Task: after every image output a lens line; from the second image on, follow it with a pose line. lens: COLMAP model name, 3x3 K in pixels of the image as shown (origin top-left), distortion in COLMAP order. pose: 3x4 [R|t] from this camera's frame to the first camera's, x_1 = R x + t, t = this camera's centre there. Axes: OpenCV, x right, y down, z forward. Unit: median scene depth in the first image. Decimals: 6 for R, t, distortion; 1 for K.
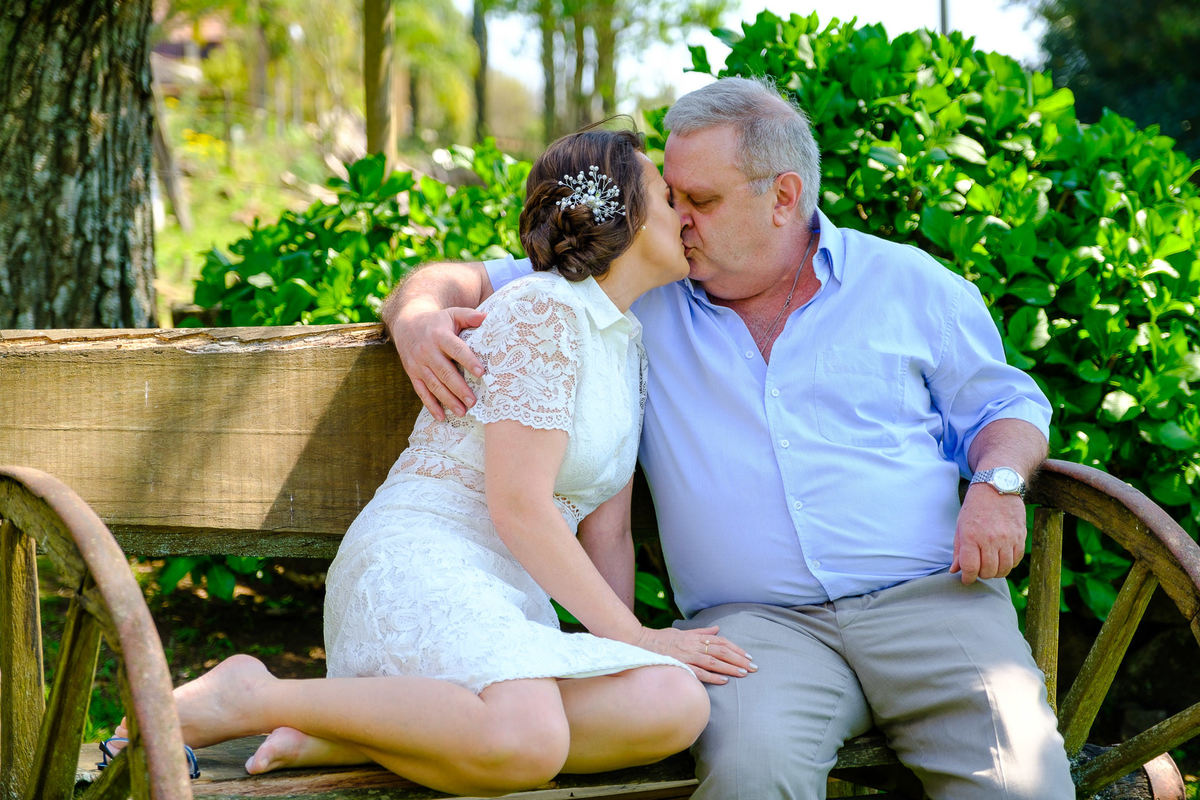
lens RADIAL K [[2743.9, 0, 601.0], [0, 2743.9, 399.8], [0, 0, 1]] dist [0.084672, 0.000000]
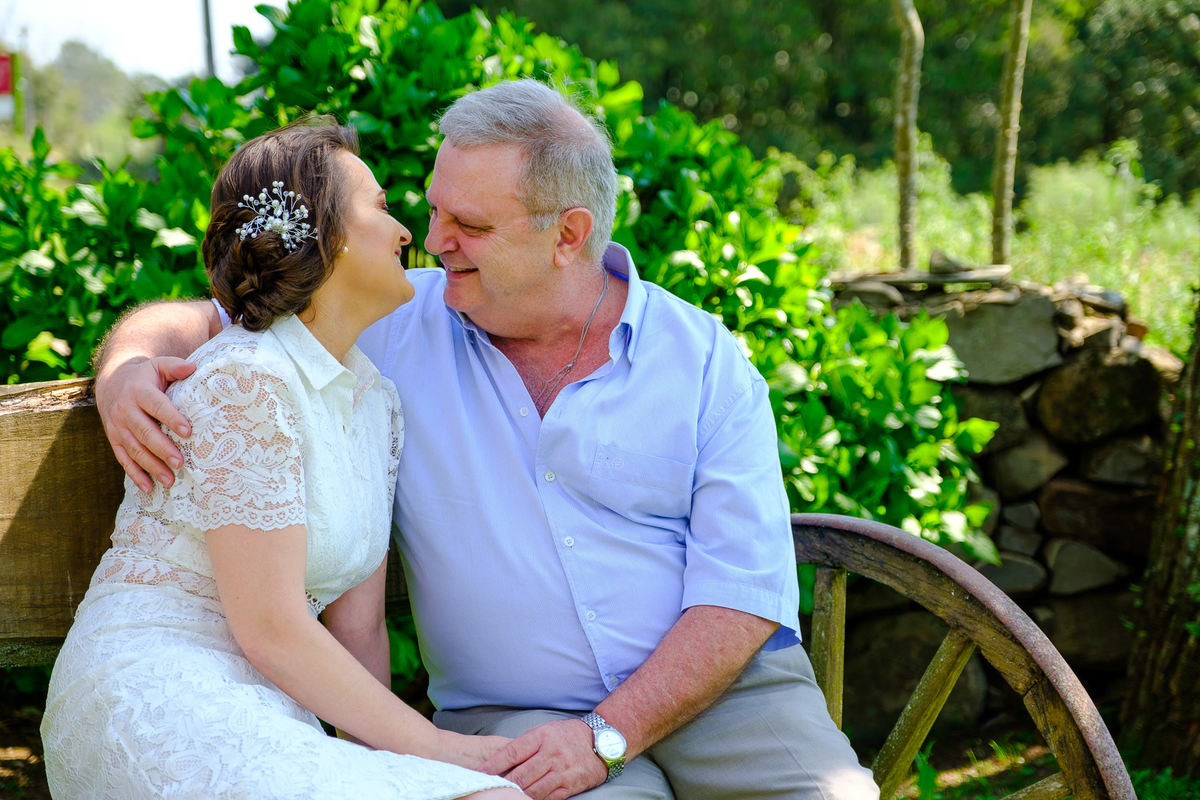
lens RADIAL K [[2743.9, 0, 599.4], [0, 2743.9, 400.2], [0, 0, 1]] dist [0.084672, 0.000000]
pose [[0.958753, -0.021087, 0.283457, -0.154834], [0.015225, 0.999623, 0.022870, -0.035491], [-0.283833, -0.017611, 0.958712, 0.142396]]
